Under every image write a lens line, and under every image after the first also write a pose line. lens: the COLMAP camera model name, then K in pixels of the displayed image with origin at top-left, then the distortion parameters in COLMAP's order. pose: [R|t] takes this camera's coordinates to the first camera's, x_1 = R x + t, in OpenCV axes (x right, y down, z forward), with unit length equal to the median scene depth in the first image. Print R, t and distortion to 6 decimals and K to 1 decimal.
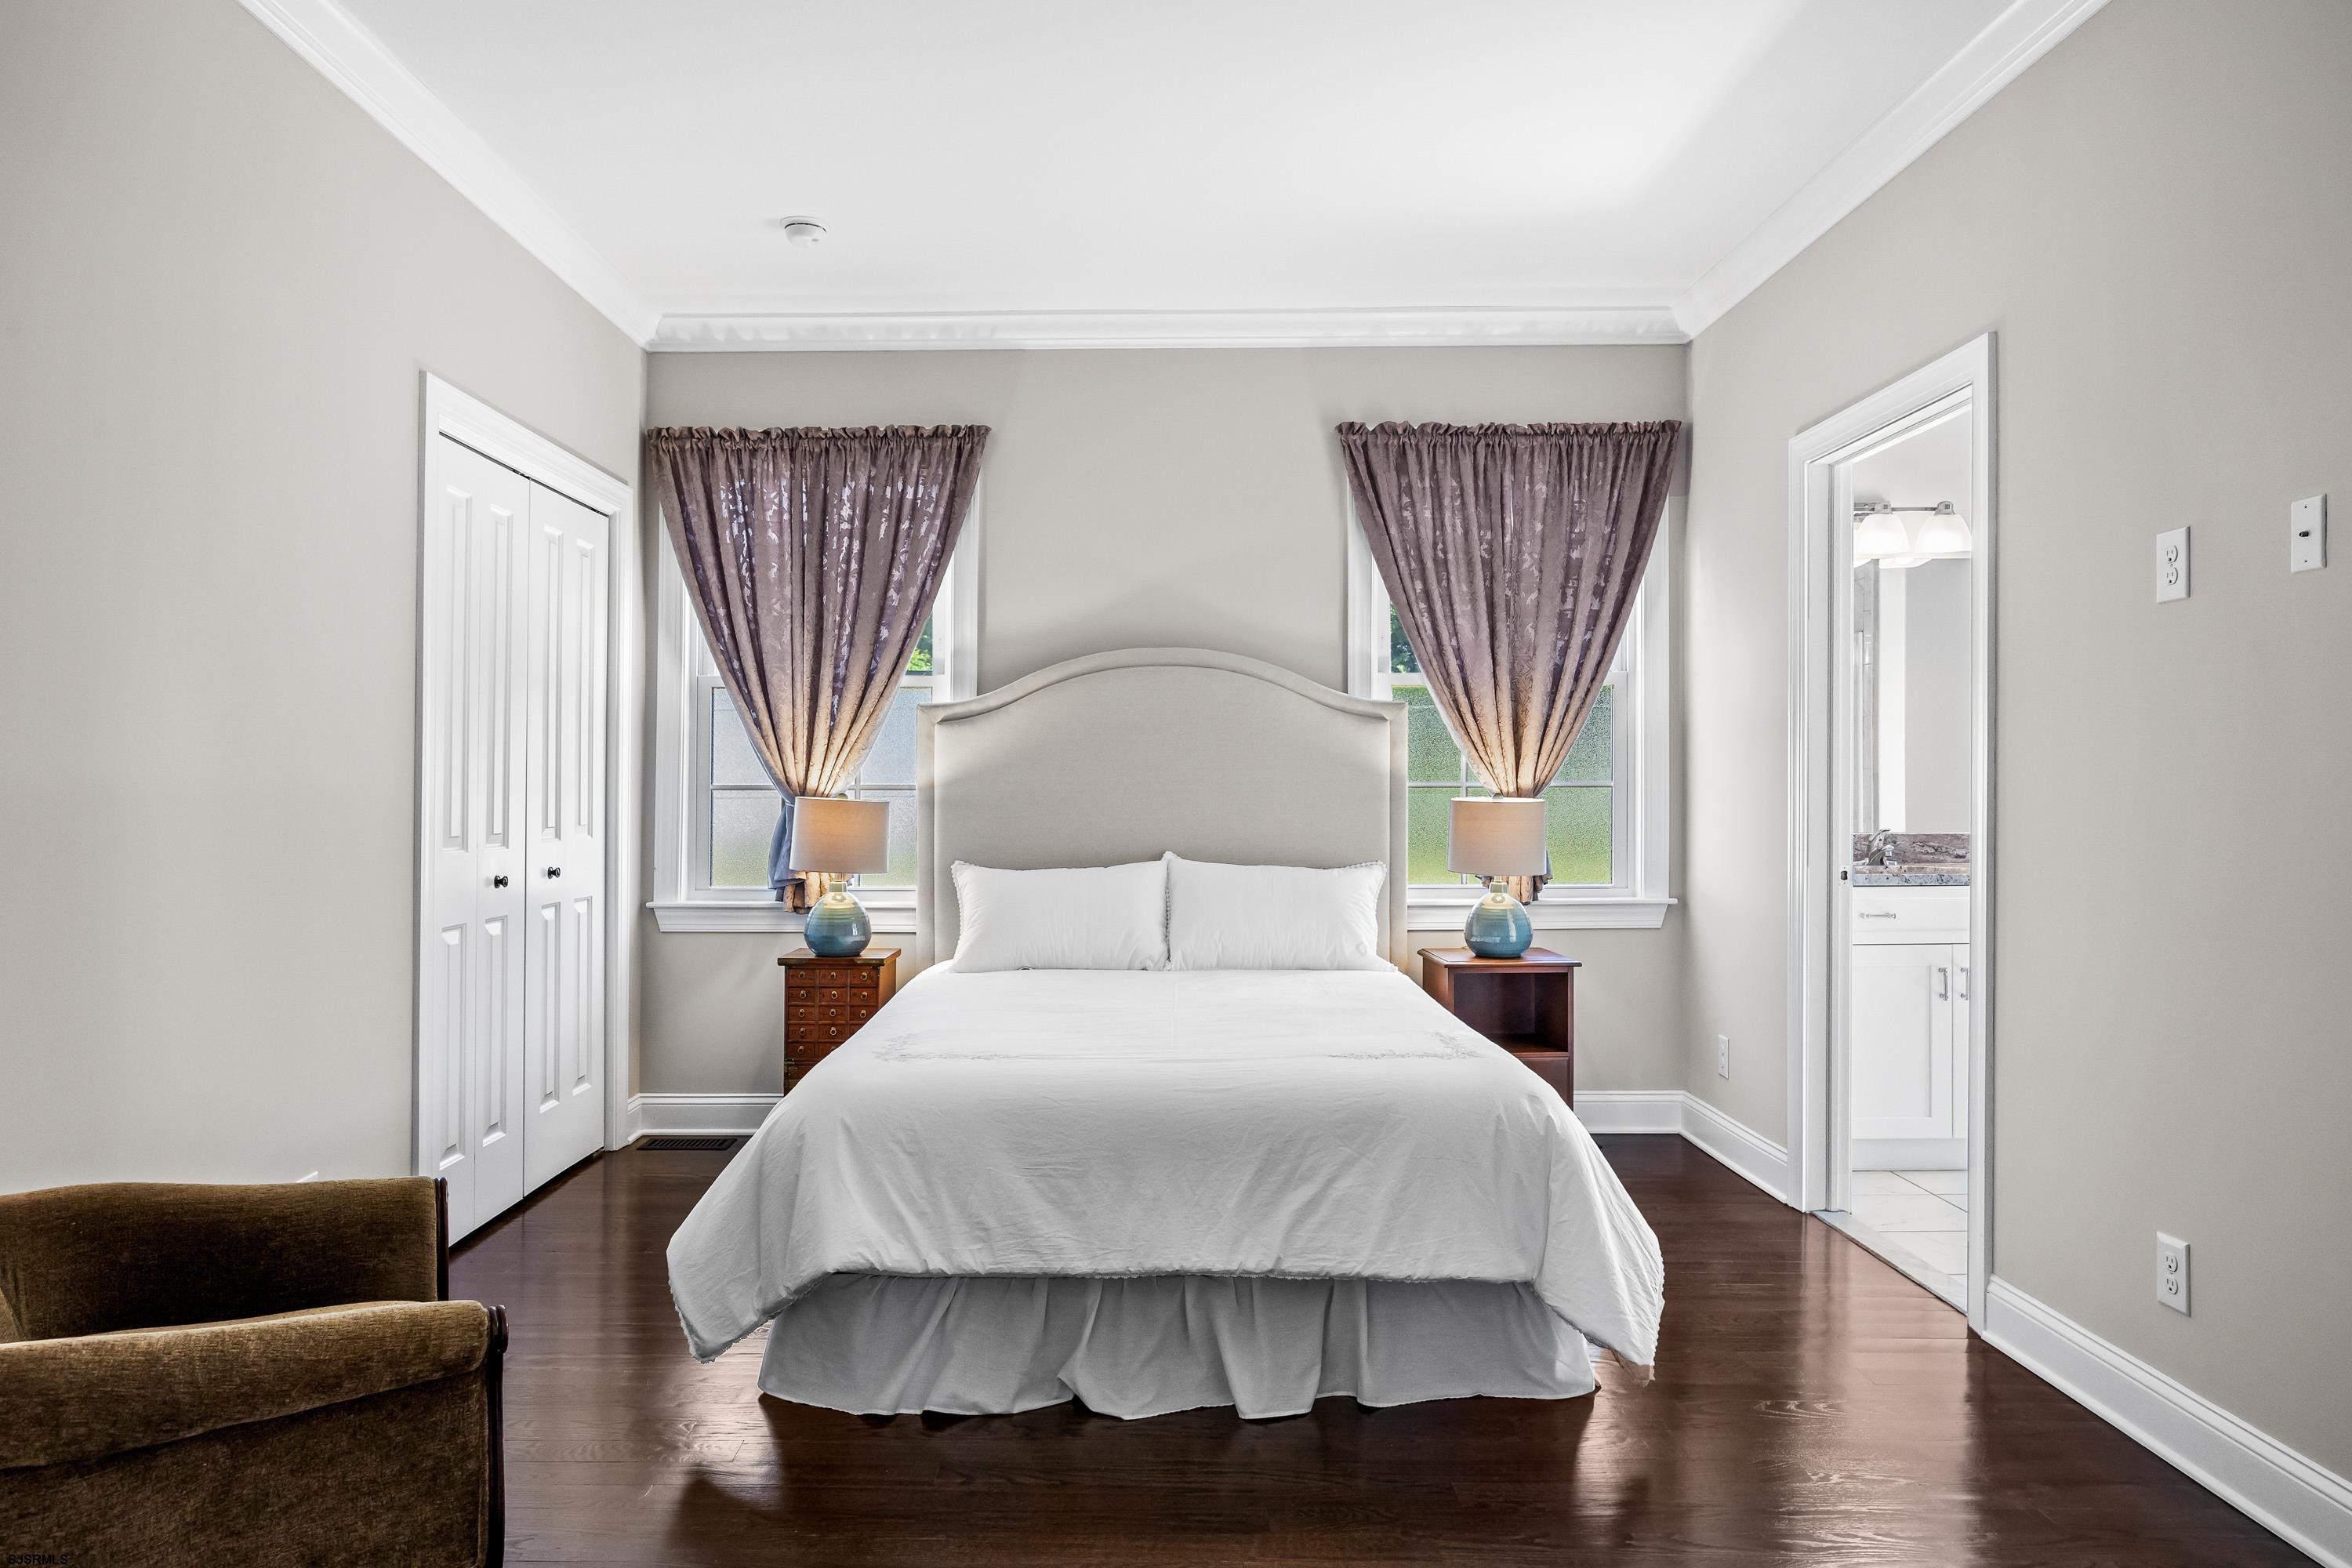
lens RADIAL K [[1537.1, 0, 1172.8], [0, 1537.1, 786.6], [0, 0, 1]] dist [0.002189, 0.000363]
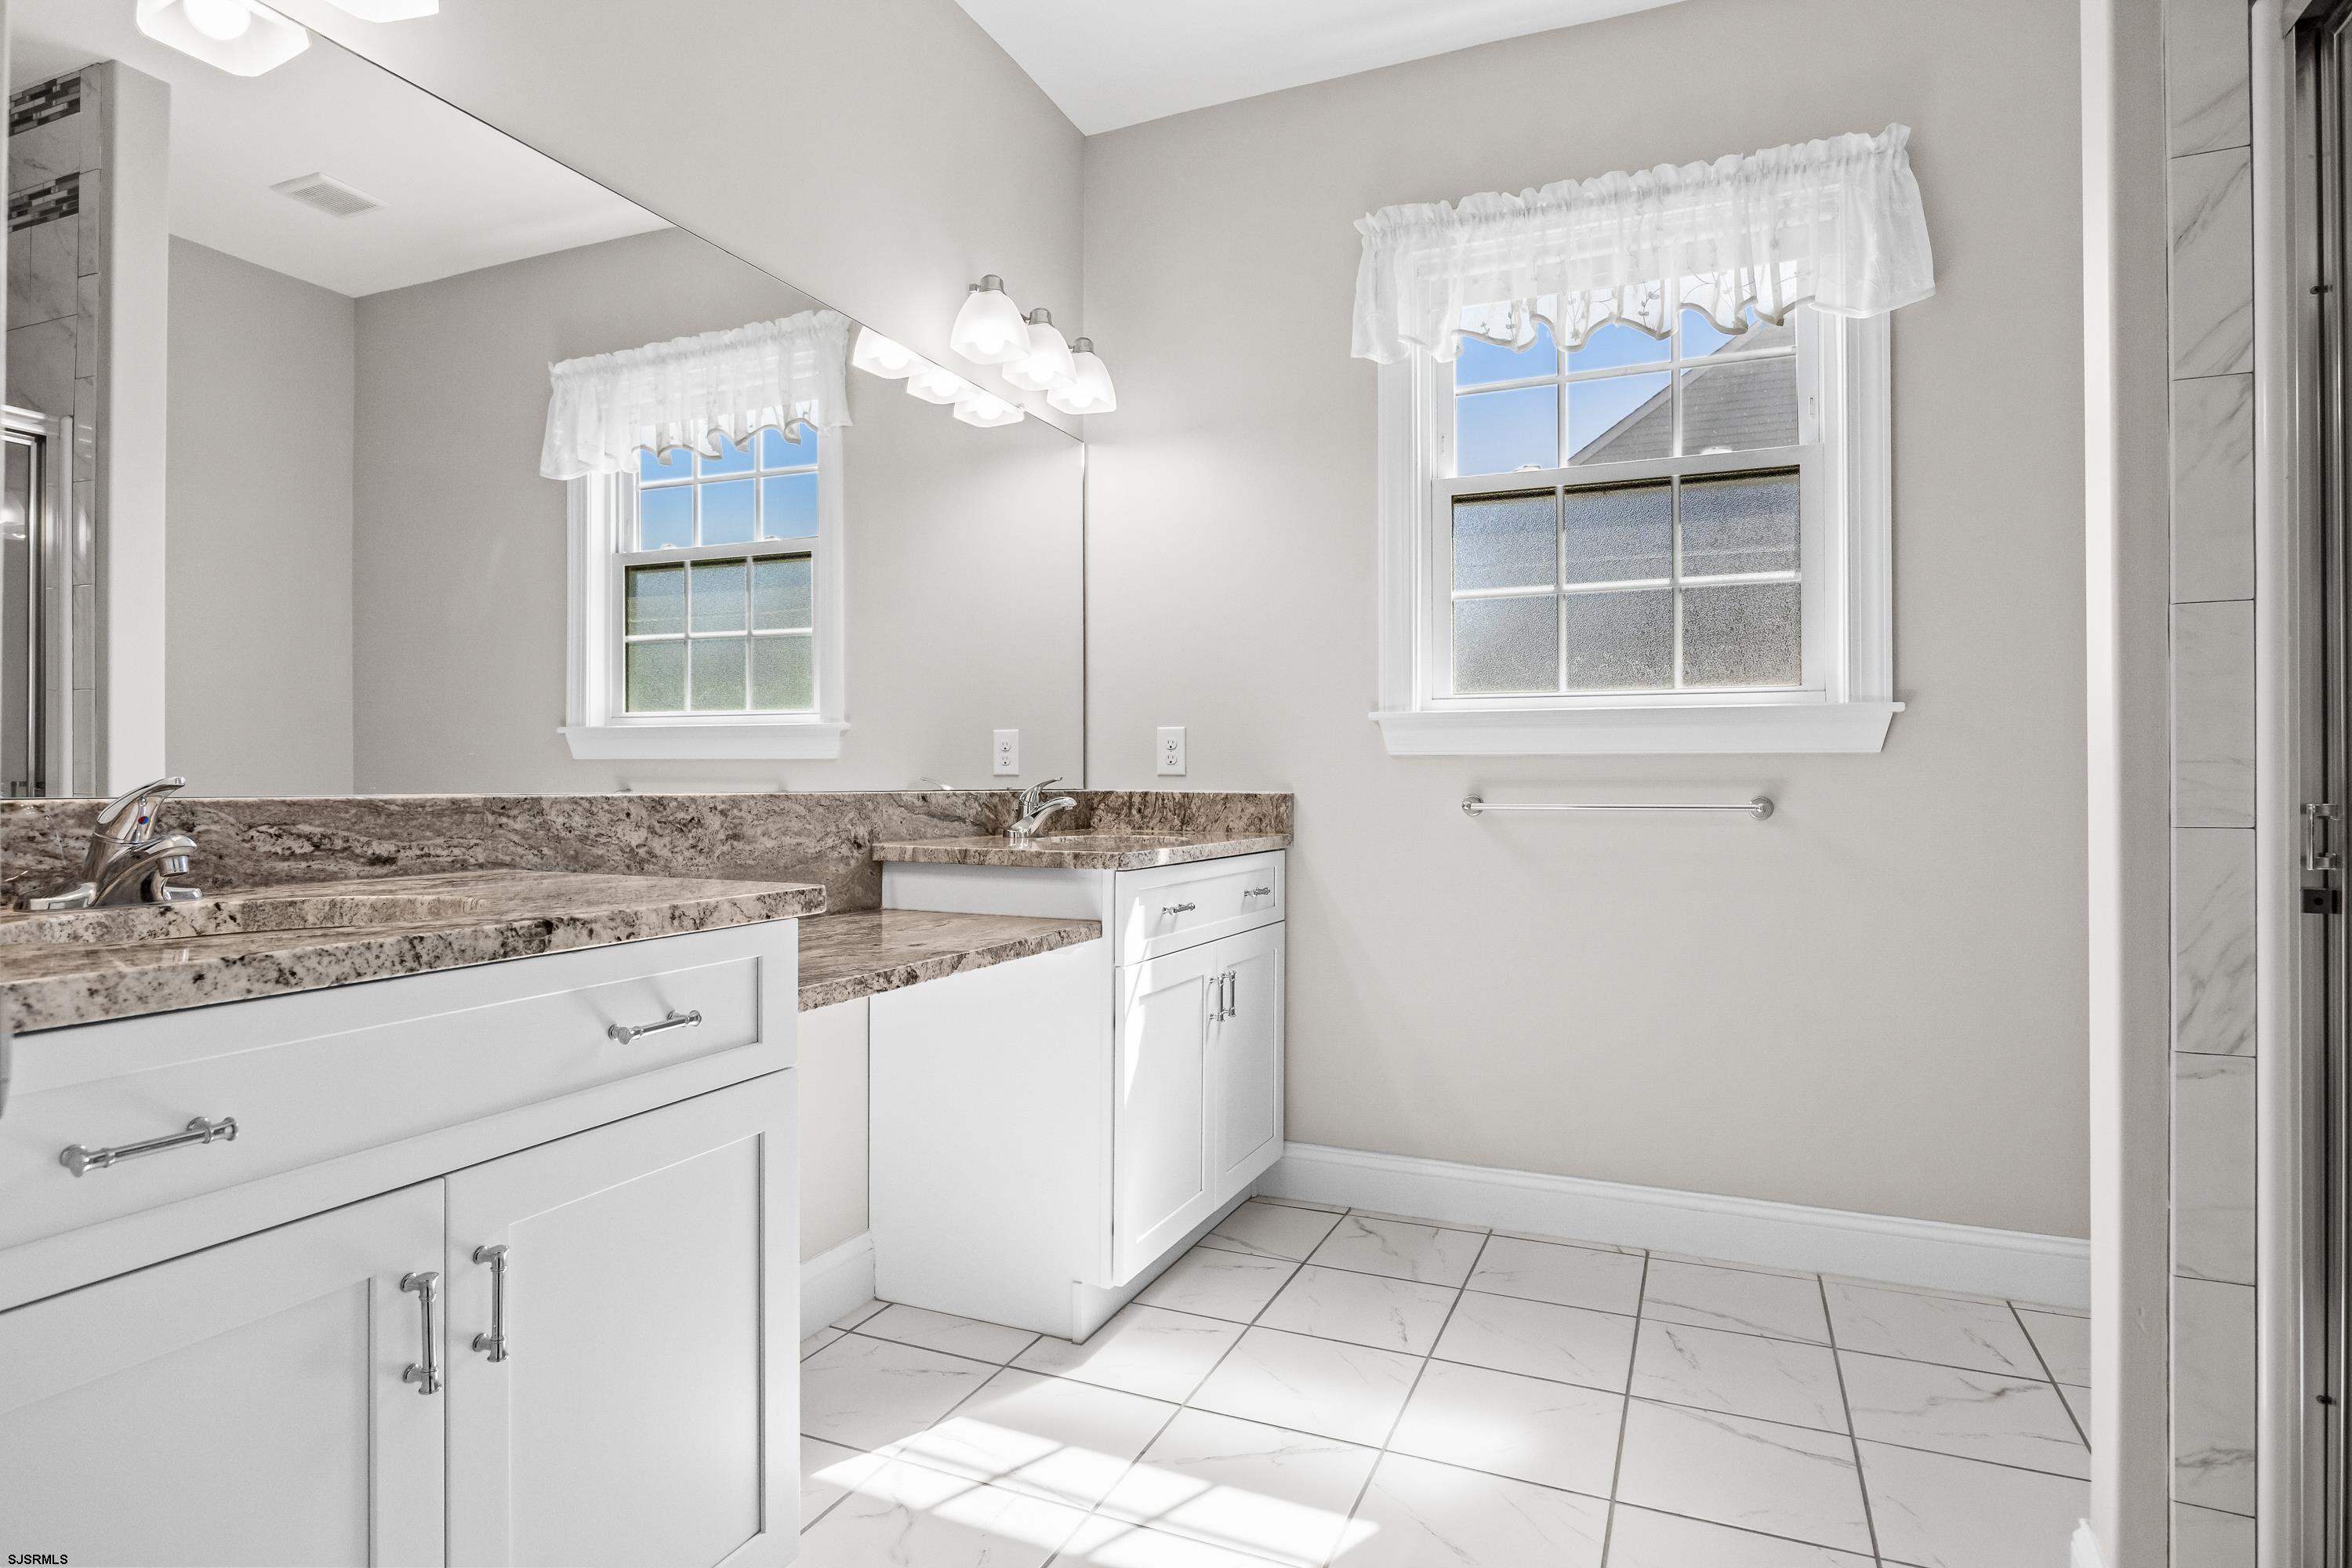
lens RADIAL K [[1274.7, 0, 1169.0], [0, 1274.7, 781.3], [0, 0, 1]] dist [-0.010203, 0.000432]
pose [[0.416409, 0.000264, 0.909177, 0.318922], [-0.006761, 0.999973, 0.002807, 0.024965], [-0.909152, -0.007316, 0.416400, 0.715346]]
